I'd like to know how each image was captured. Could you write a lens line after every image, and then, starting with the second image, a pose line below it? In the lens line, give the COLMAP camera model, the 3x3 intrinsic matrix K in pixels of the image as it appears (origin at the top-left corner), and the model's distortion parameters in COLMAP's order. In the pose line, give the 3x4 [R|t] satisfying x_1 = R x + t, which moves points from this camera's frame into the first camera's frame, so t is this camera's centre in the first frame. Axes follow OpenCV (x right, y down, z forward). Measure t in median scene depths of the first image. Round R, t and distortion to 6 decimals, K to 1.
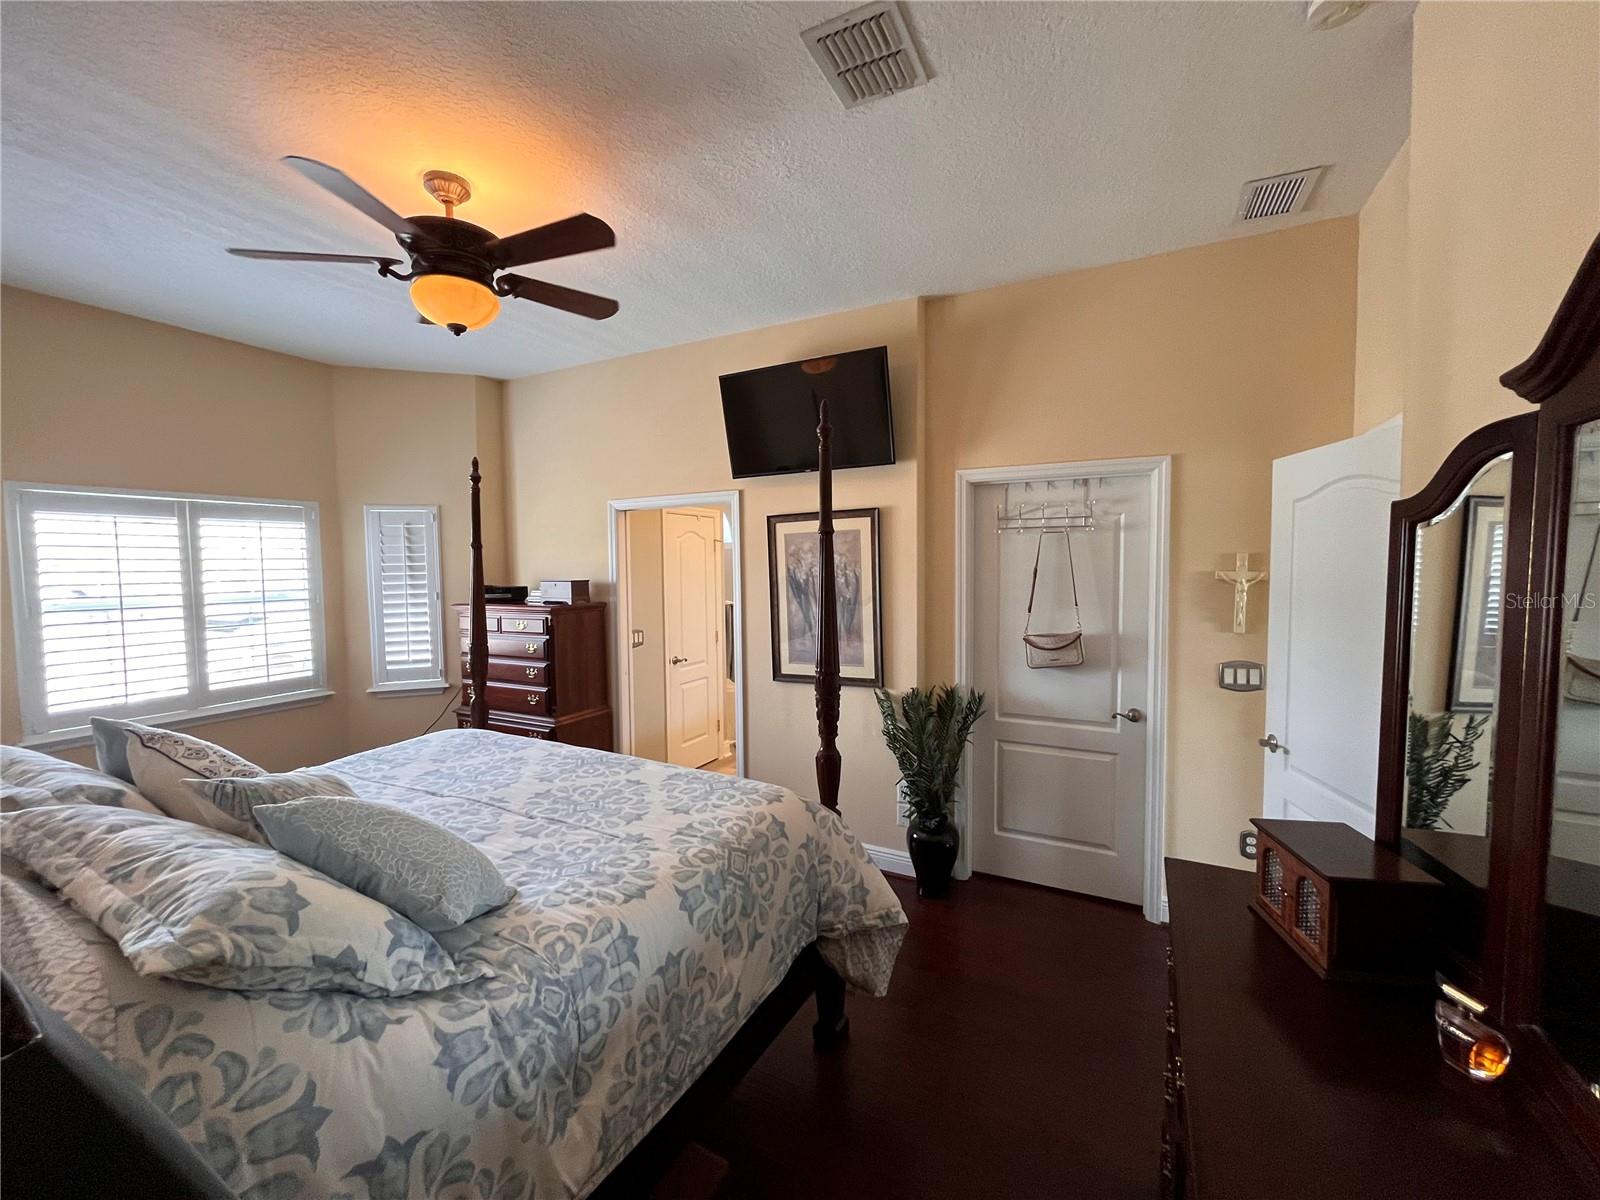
lens RADIAL K [[644.2, 0, 798.5], [0, 644.2, 596.5], [0, 0, 1]] dist [-0.002081, -0.000458]
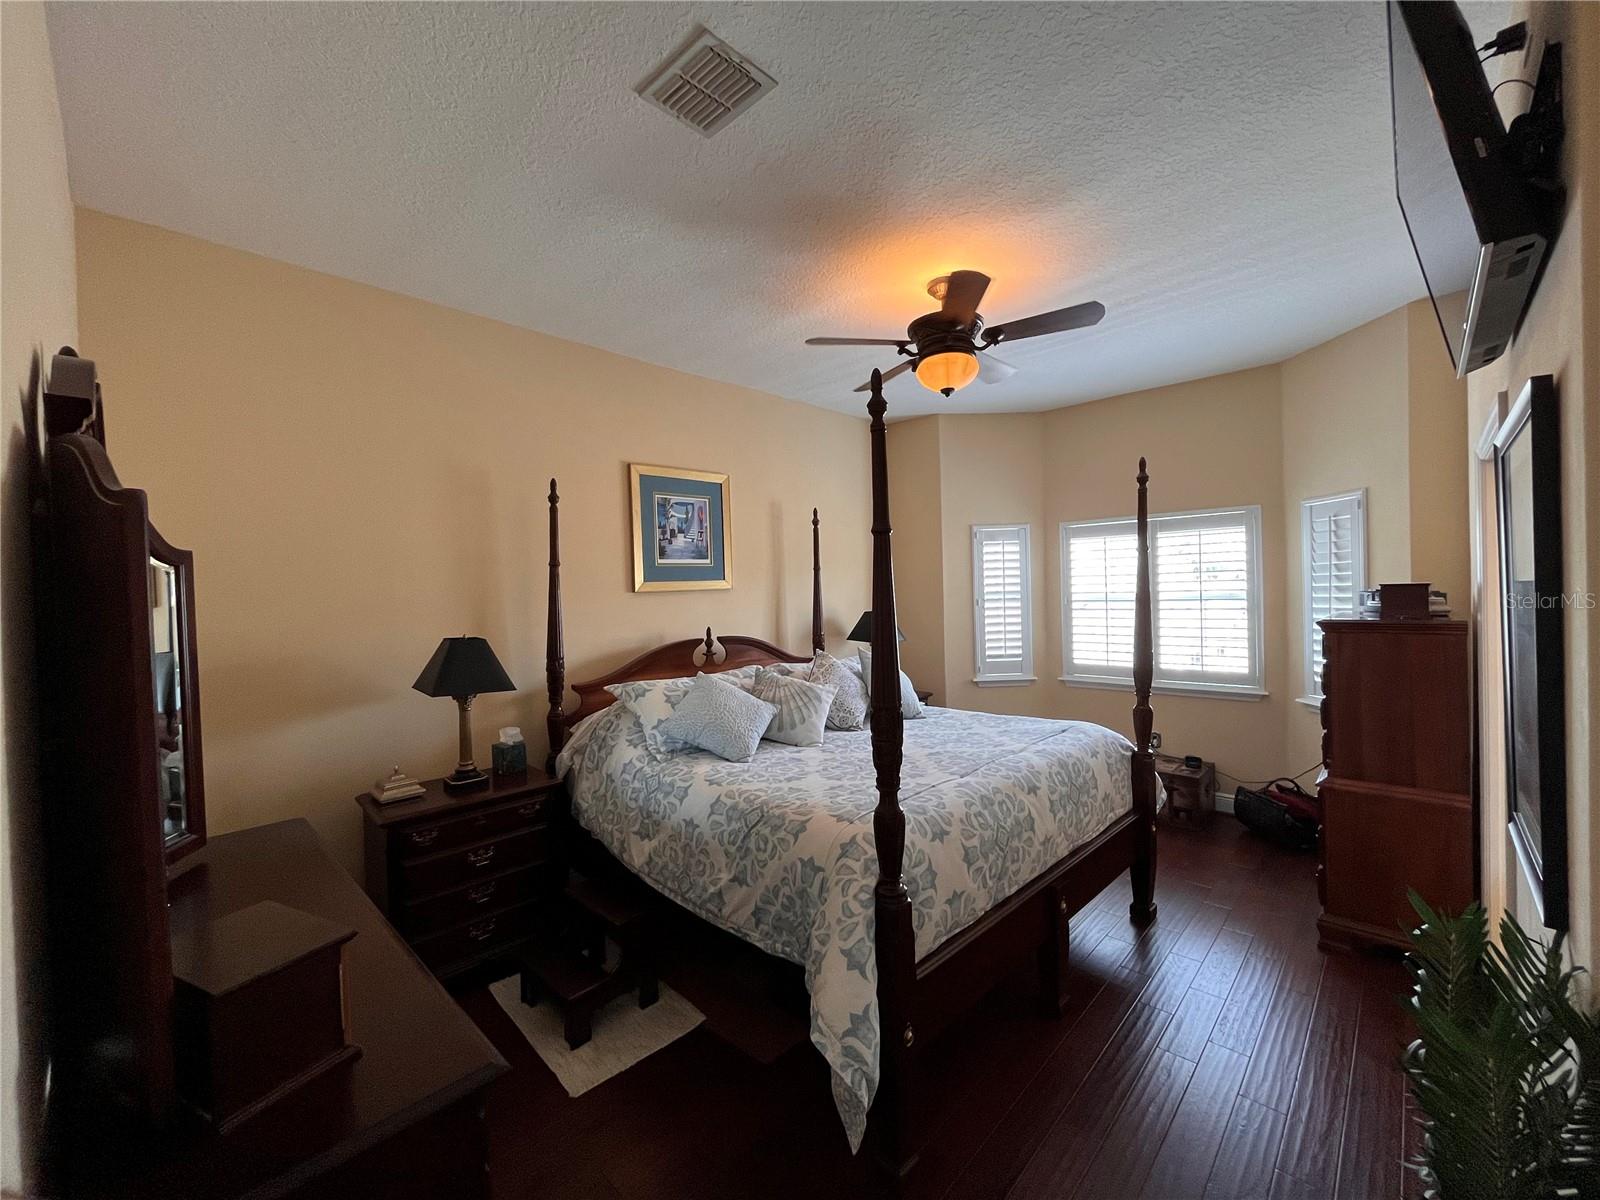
lens RADIAL K [[653.4, 0, 803.4], [0, 653.4, 594.4], [0, 0, 1]] dist [-0.001398, -0.000128]
pose [[-0.277506, 0.027053, -0.960343, 0.825116], [-0.020892, 0.999197, 0.034185, -0.045651], [0.960497, 0.029550, -0.276718, 1.097261]]
